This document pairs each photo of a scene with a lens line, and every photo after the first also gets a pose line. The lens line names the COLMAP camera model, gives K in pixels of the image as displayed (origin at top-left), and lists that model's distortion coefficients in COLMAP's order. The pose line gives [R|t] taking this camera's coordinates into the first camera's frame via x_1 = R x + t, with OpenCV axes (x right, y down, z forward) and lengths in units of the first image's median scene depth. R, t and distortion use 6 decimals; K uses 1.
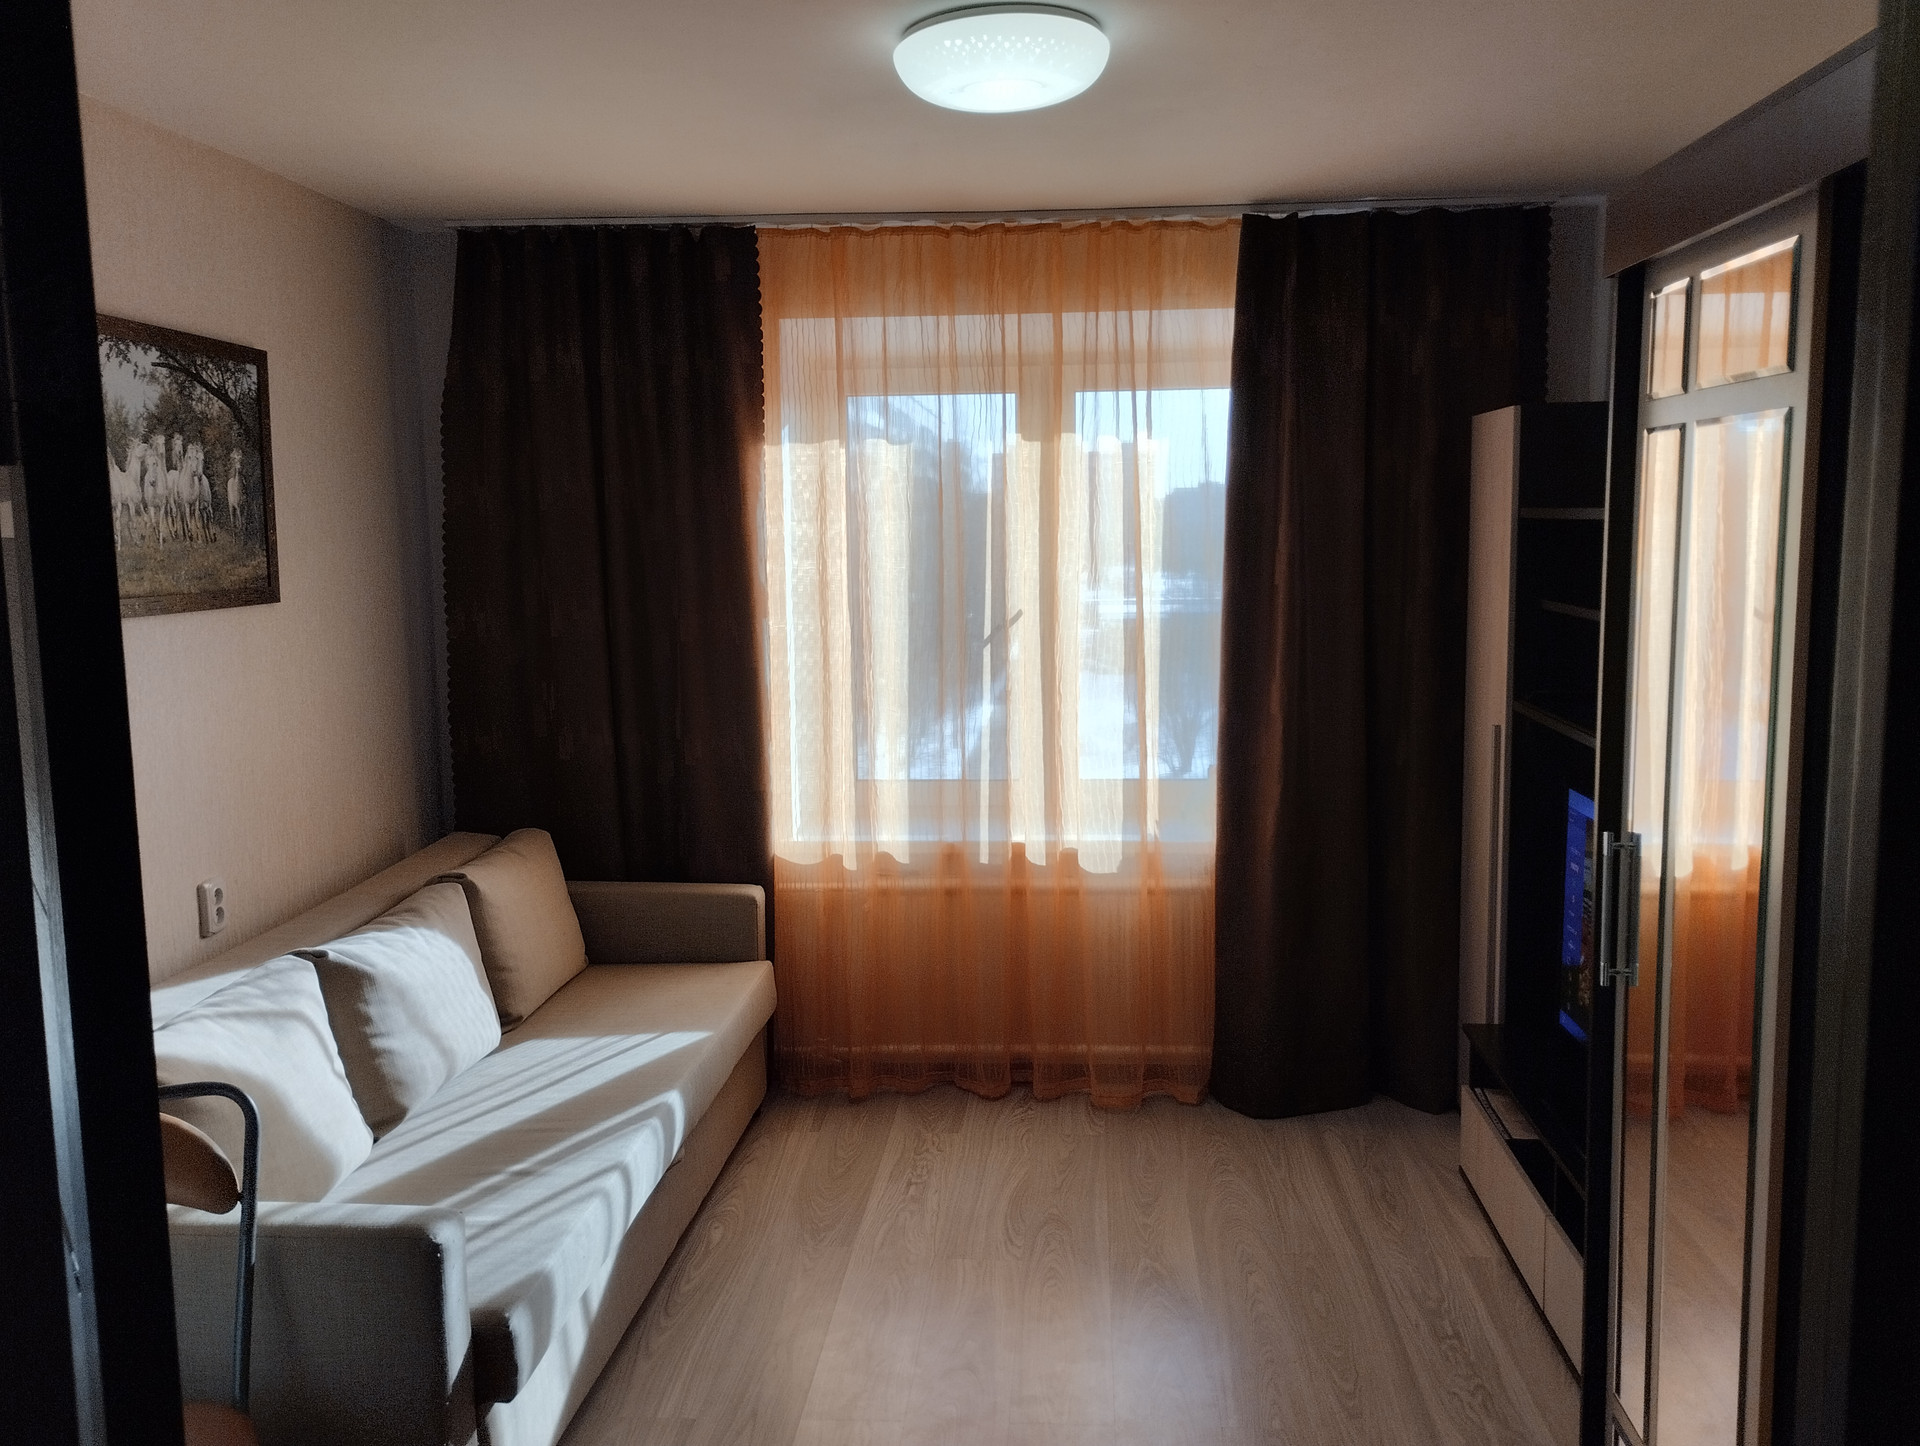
lens RADIAL K [[1598.8, 0, 971.4], [0, 1598.8, 716.5], [0, 0, 1]] dist [0.078938, -0.087625]
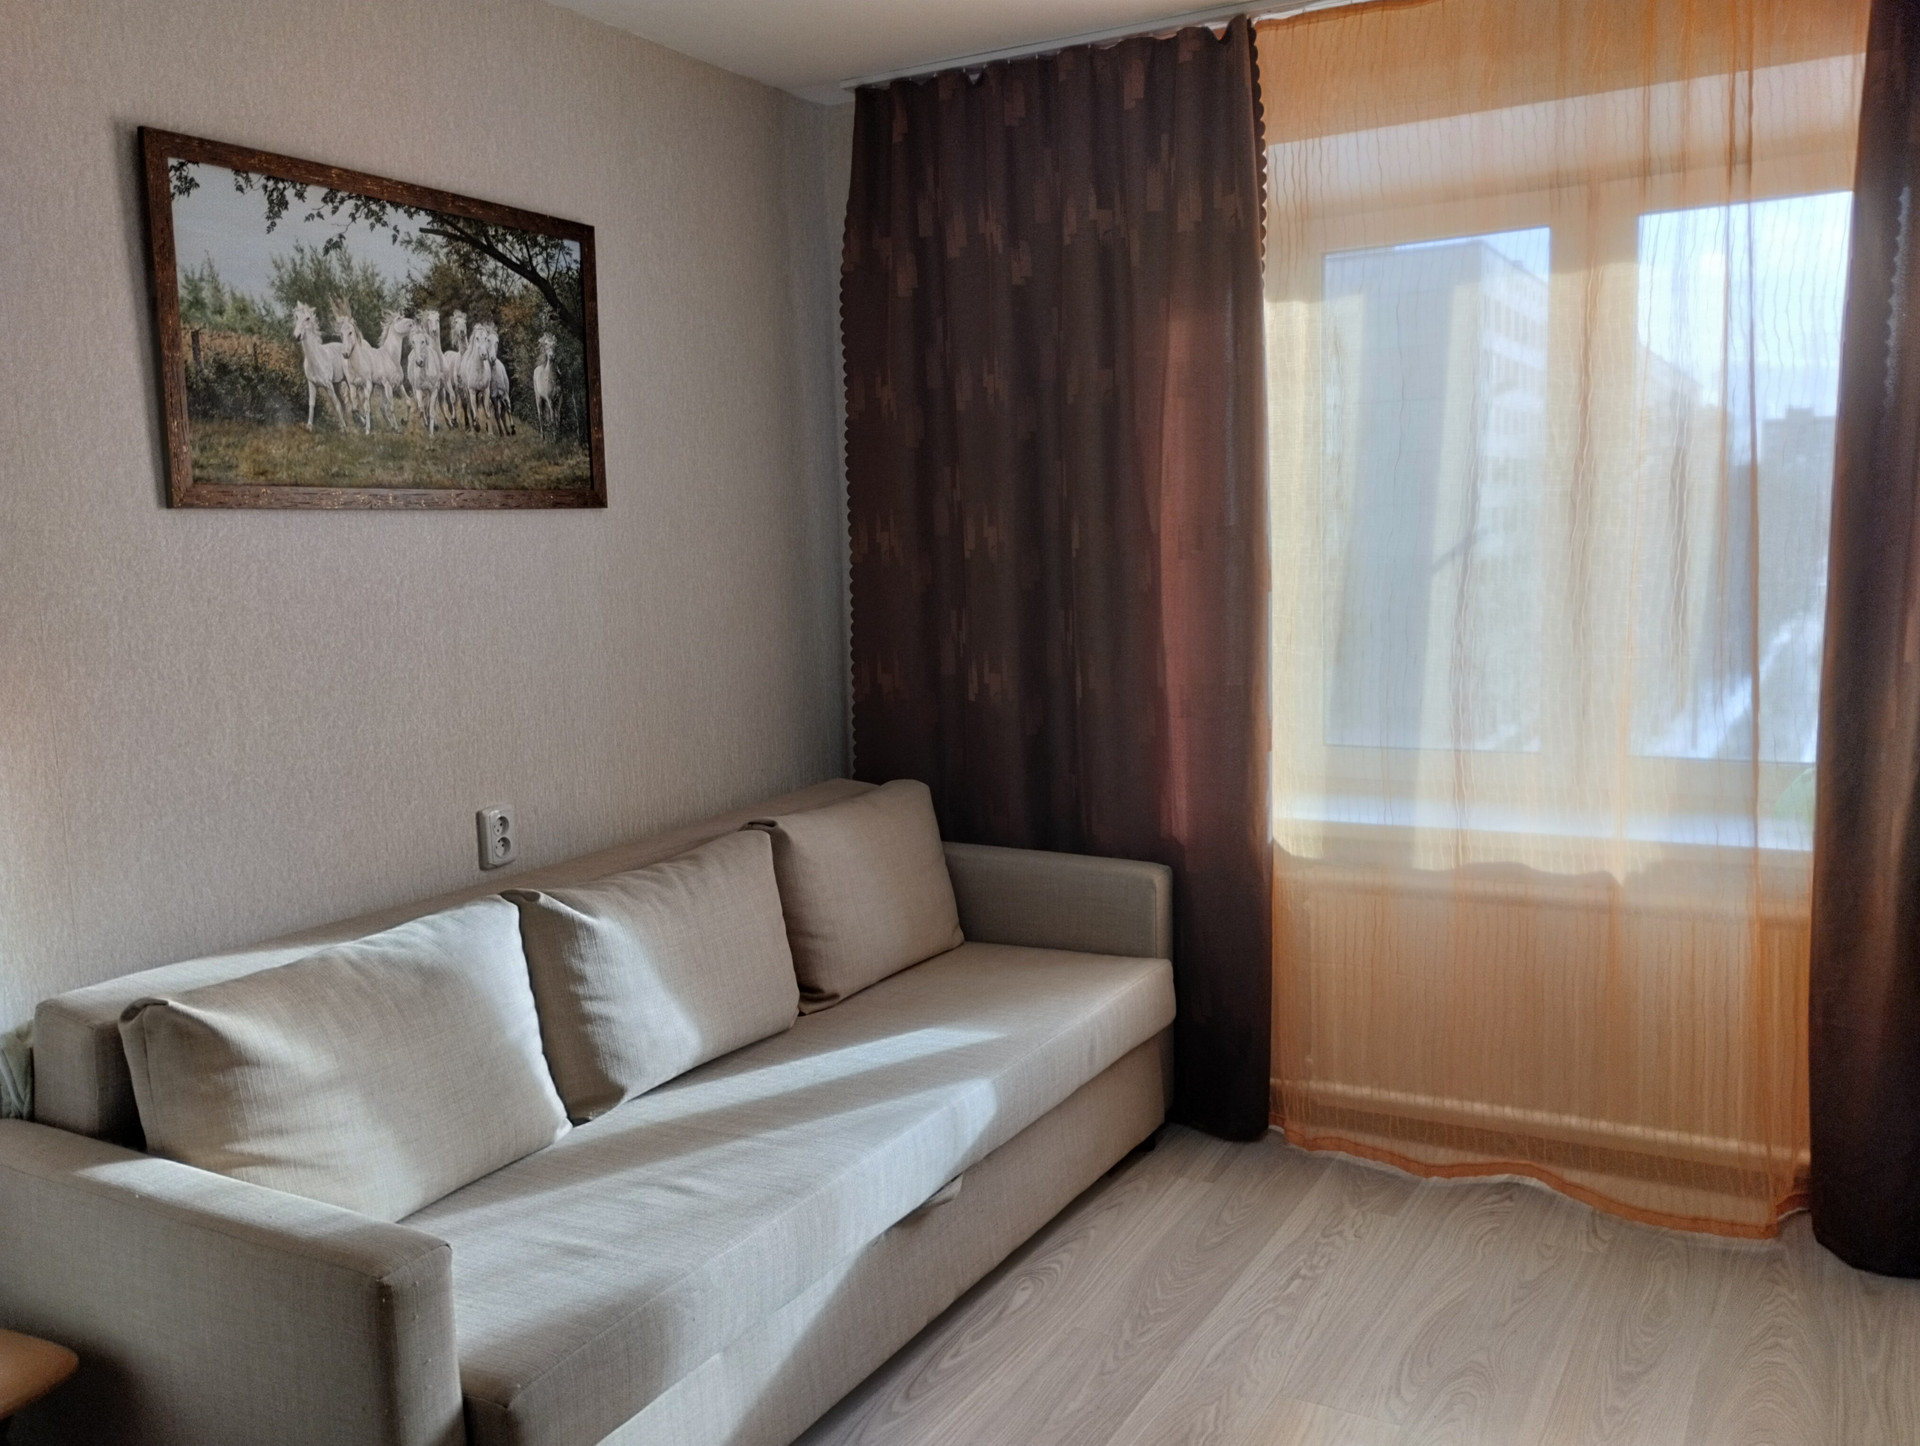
lens RADIAL K [[1598.8, 0, 971.4], [0, 1598.8, 716.5], [0, 0, 1]] dist [0.078938, -0.087625]
pose [[0.905559, 0.037205, -0.422585, 0.153140], [-0.033589, 0.999308, 0.016004, 0.026837], [0.422888, -0.000298, 0.906182, 0.293406]]
